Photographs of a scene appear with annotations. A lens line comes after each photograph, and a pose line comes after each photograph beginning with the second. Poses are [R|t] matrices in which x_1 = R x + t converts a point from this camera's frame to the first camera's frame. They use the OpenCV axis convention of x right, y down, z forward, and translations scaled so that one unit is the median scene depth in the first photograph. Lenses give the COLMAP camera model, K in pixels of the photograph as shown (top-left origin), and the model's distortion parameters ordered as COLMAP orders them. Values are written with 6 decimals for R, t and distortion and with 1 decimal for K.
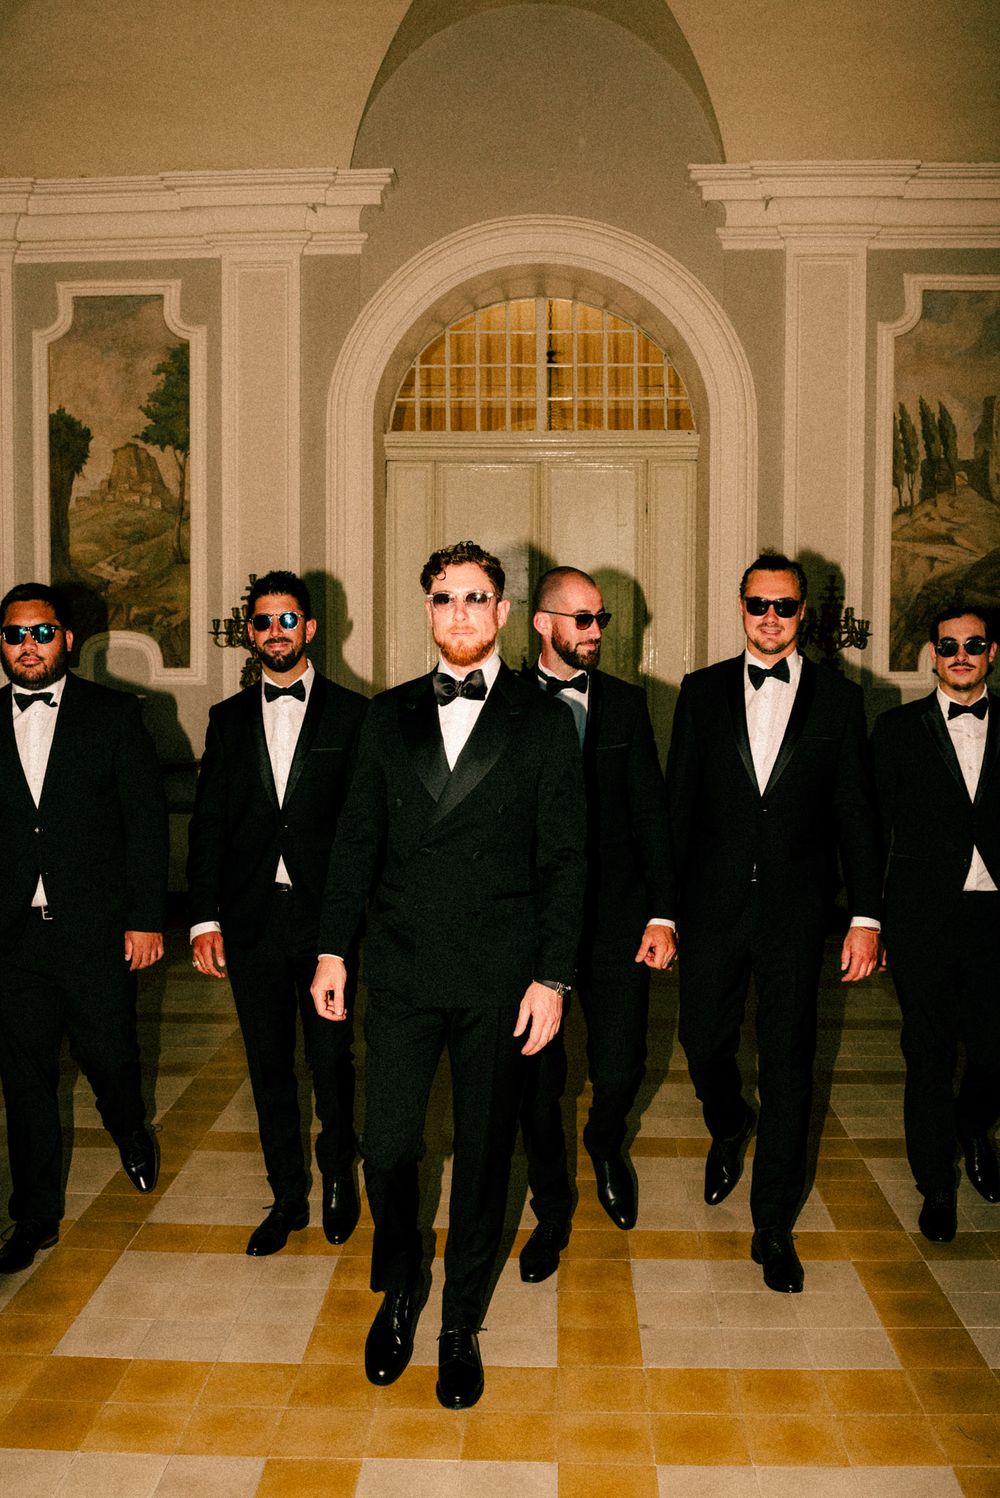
lens RADIAL K [[1430.5, 0, 500.0], [0, 1430.5, 749.0], [0, 0, 1]] dist [-0.062908, -0.003780]
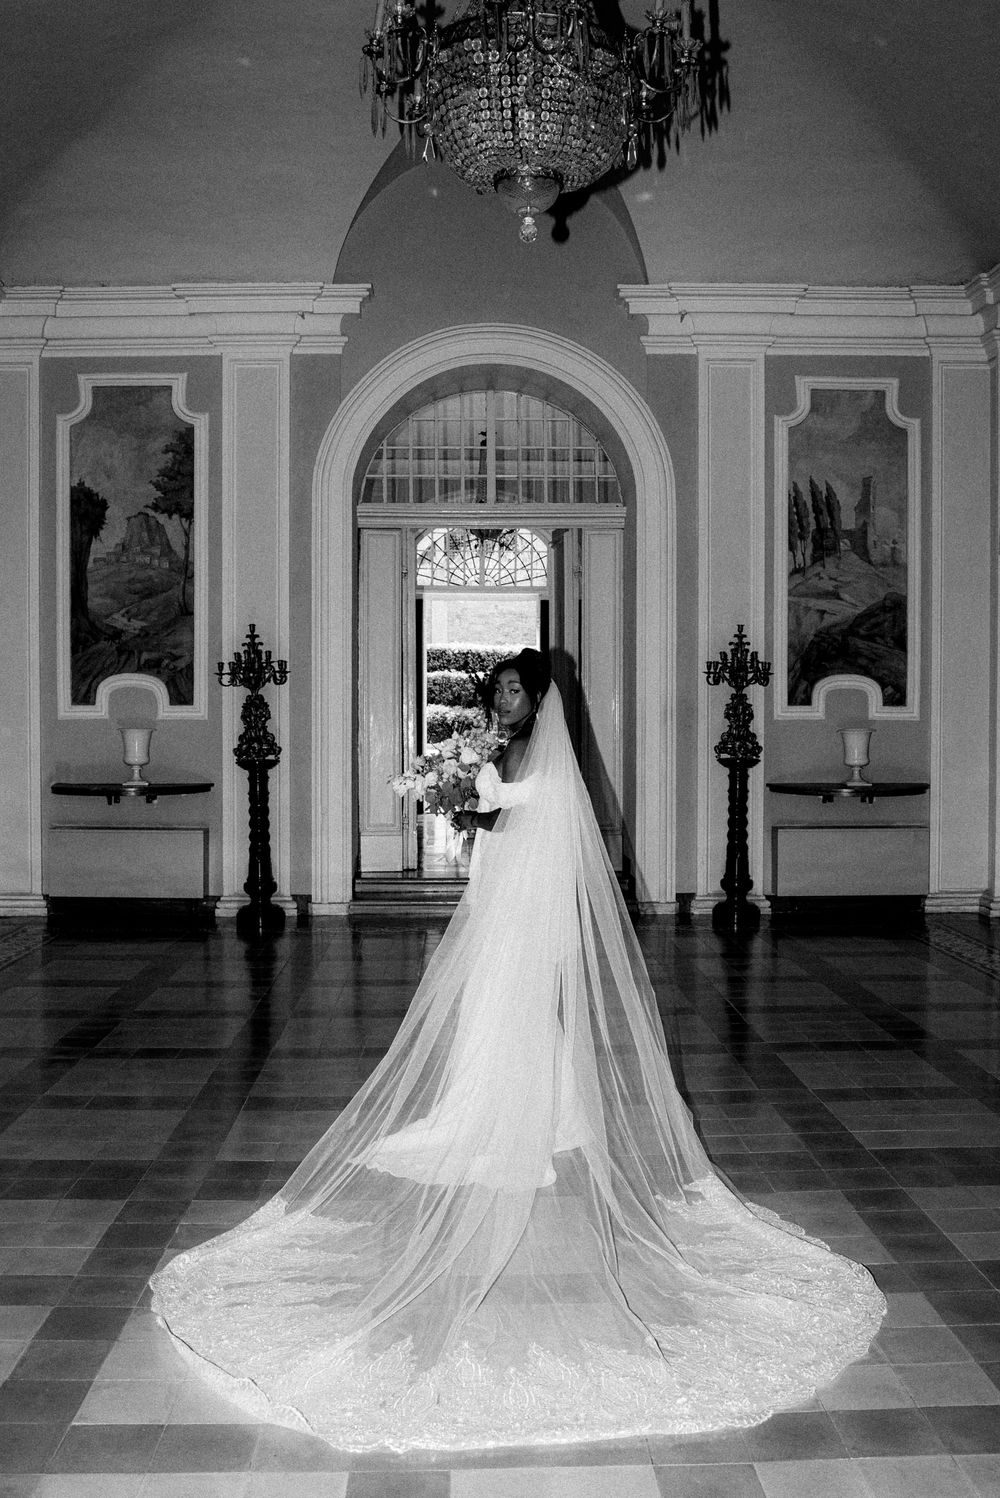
lens RADIAL K [[1430.5, 0, 500.0], [0, 1430.5, 749.0], [0, 0, 1]] dist [-0.062908, -0.003780]
pose [[0.997963, -0.004952, 0.063609, -0.043240], [0.007672, 0.999063, -0.042586, 0.030750], [-0.063338, 0.042987, 0.997066, -0.173828]]
